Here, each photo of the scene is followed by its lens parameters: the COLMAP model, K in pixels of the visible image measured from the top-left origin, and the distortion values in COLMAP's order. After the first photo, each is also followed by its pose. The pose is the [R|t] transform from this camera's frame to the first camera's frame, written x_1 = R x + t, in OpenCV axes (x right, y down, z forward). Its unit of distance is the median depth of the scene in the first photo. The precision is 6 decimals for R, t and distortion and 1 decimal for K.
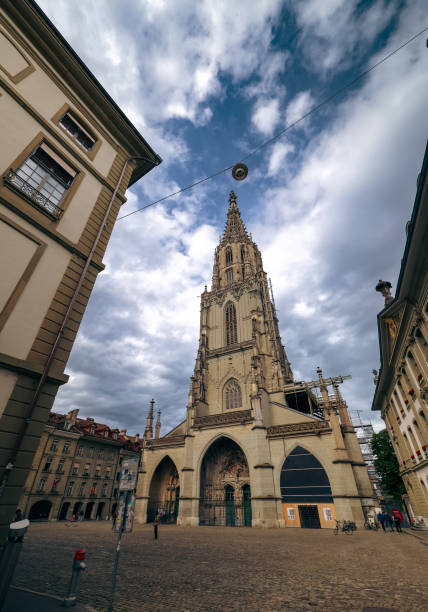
lens RADIAL K [[265.0, 0, 215.7], [0, 265.0, 325.4], [0, 0, 1]] dist [0.004610, 0.000253]
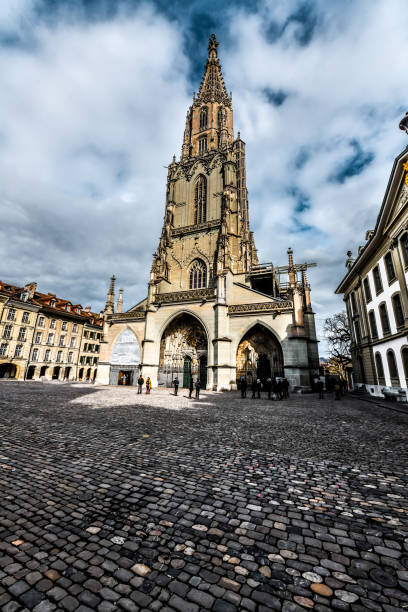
lens RADIAL K [[242.5, 0, 204.0], [0, 242.5, 306.0], [0, 0, 1]] dist [-0.014972, 0.000034]
pose [[0.993850, 0.050506, 0.098547, 0.009443], [-0.079371, 0.945468, 0.315895, 0.087193], [-0.077218, -0.321774, 0.943662, 0.123861]]
